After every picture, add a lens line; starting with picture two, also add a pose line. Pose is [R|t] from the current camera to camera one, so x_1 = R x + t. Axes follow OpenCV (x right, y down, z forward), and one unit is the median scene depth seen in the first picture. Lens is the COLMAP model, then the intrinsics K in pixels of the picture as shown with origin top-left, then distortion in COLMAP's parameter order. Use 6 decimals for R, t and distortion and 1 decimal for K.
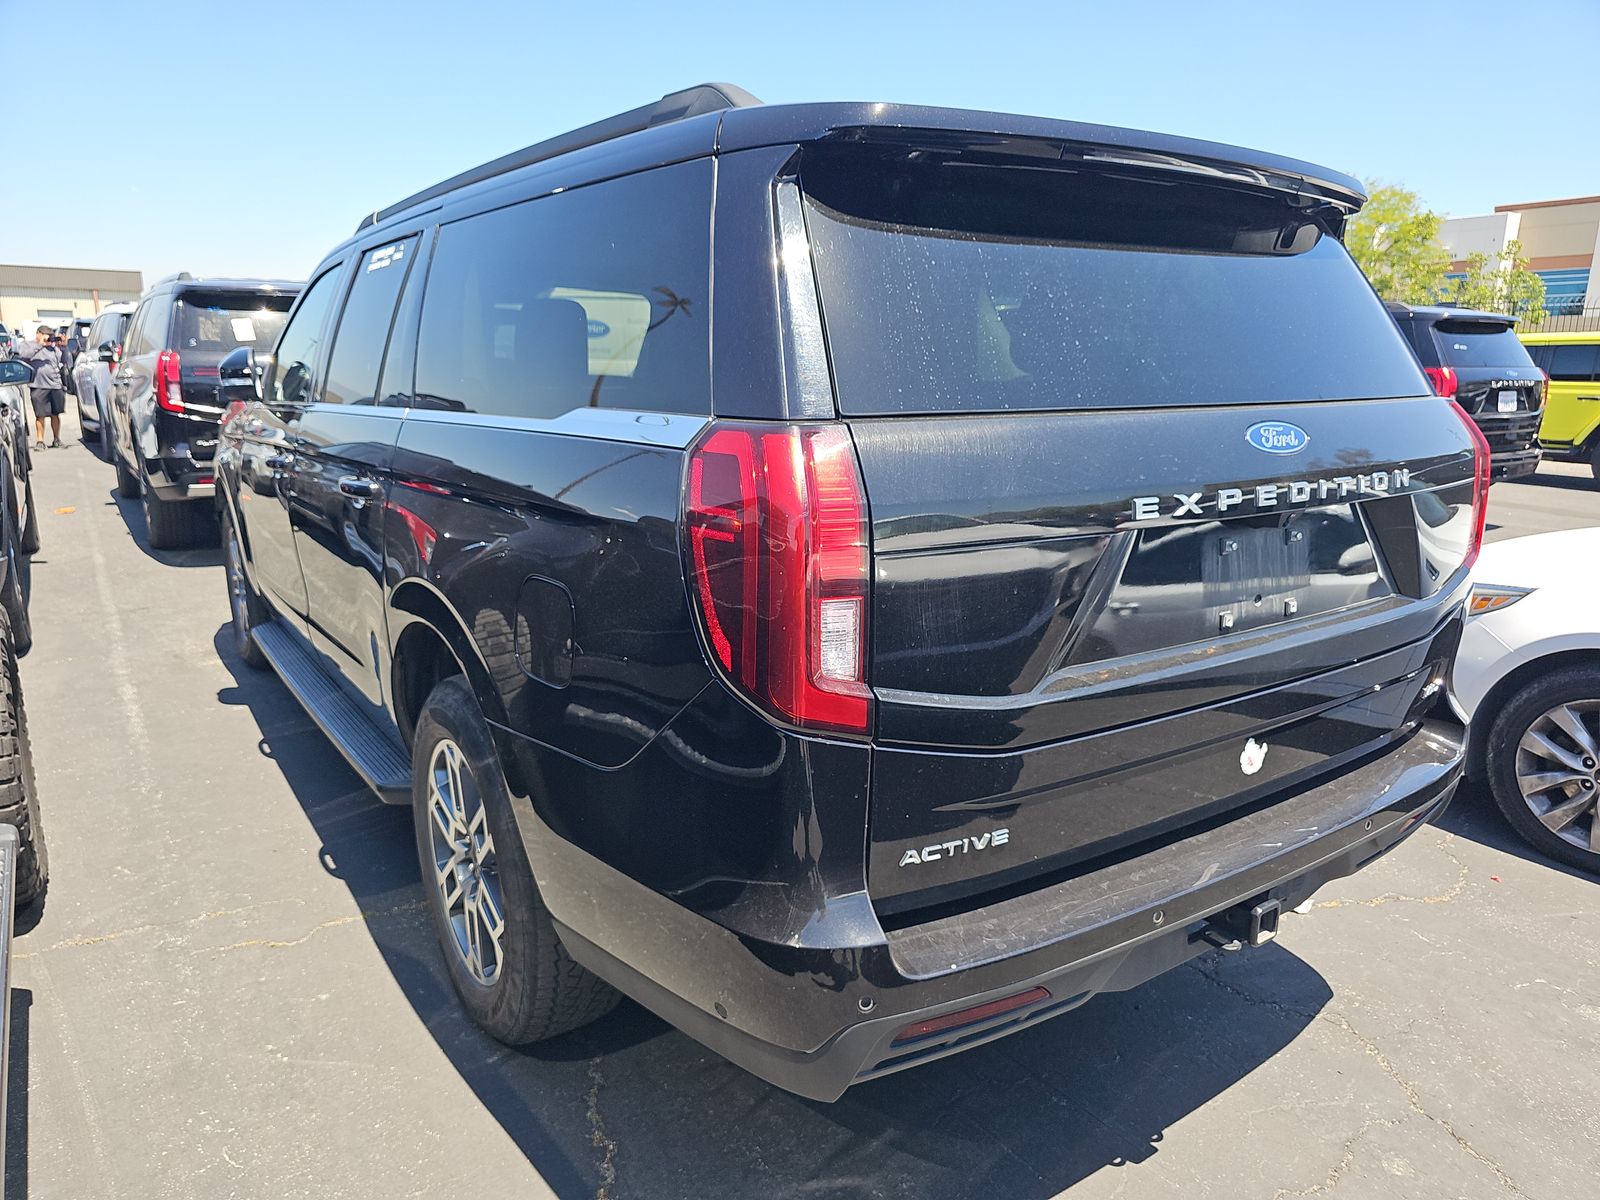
lens RADIAL K [[1032.6, 0, 773.1], [0, 1032.6, 606.2], [0, 0, 1]] dist [0.040184, 0.000023]
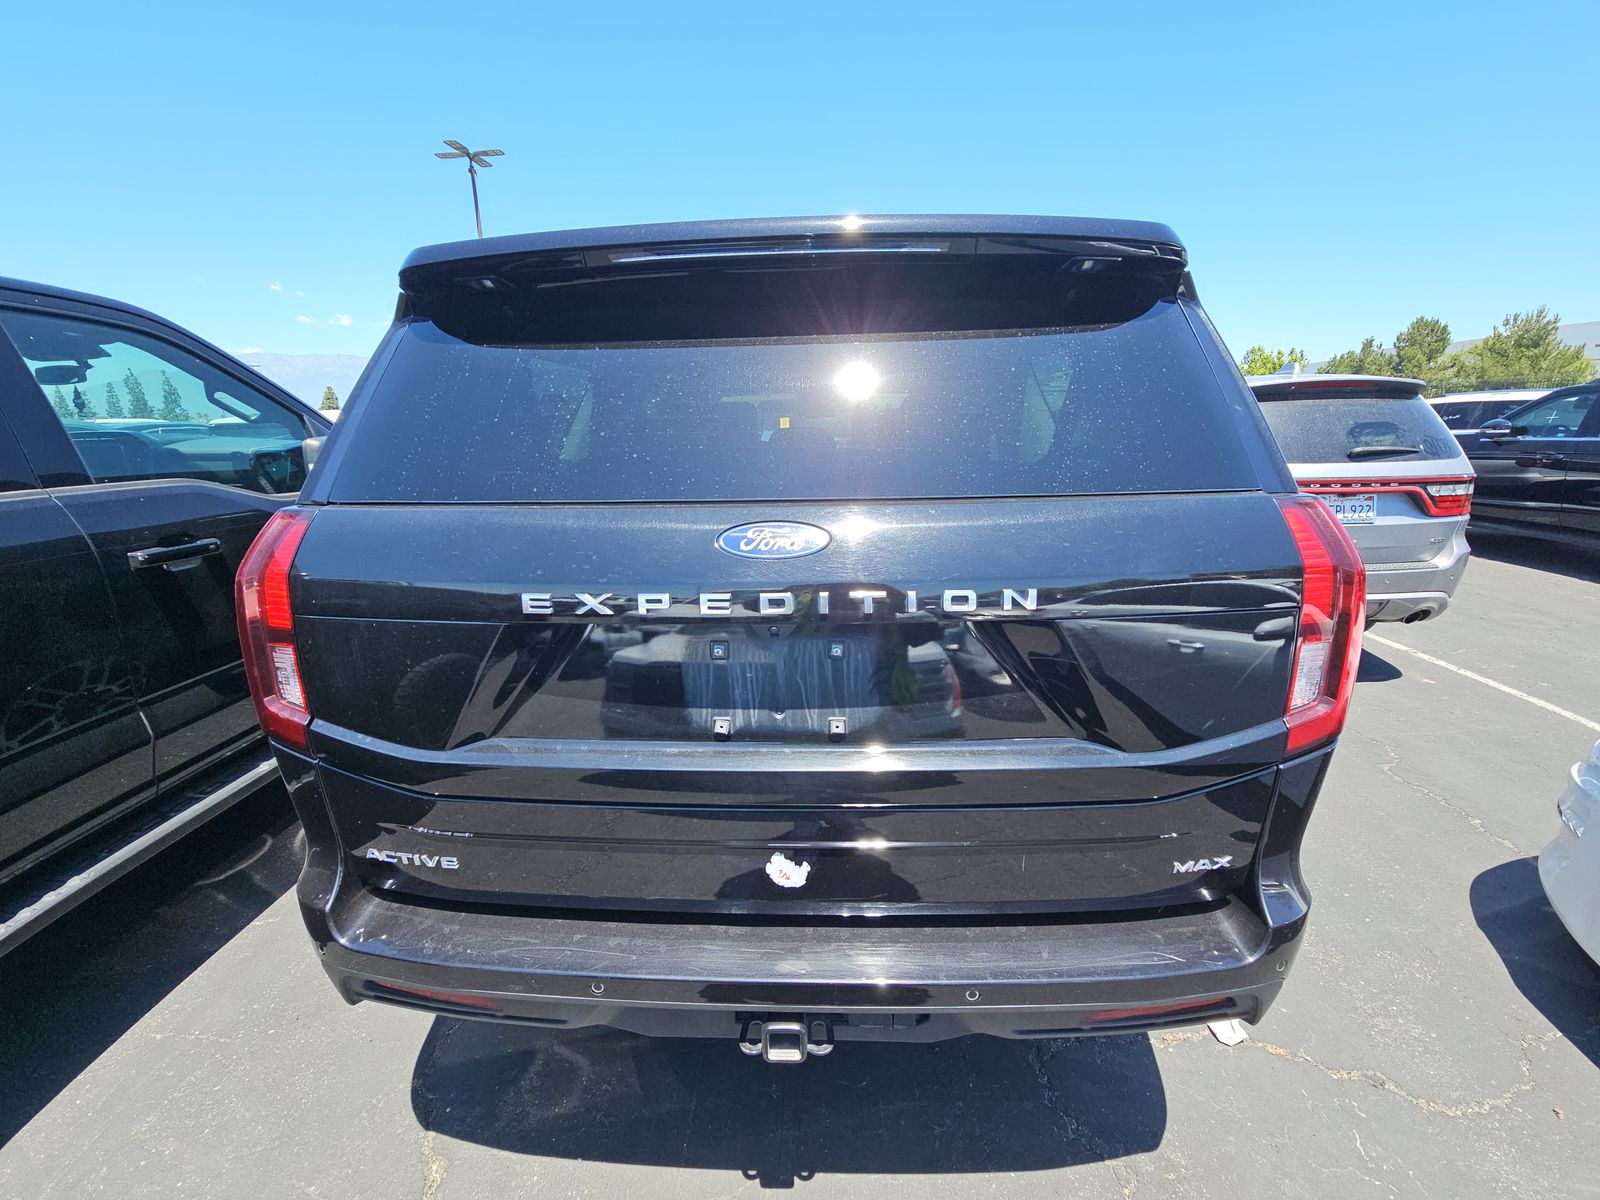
lens RADIAL K [[648.3, 0, 800.0], [0, 648.3, 600.0], [0, 0, 1]] dist [-0.007889, -0.000440]
pose [[0.810954, 0.124387, -0.571736, 0.819048], [-0.113634, 0.992019, 0.054645, -0.141947], [0.573970, 0.020654, 0.818616, 0.546609]]
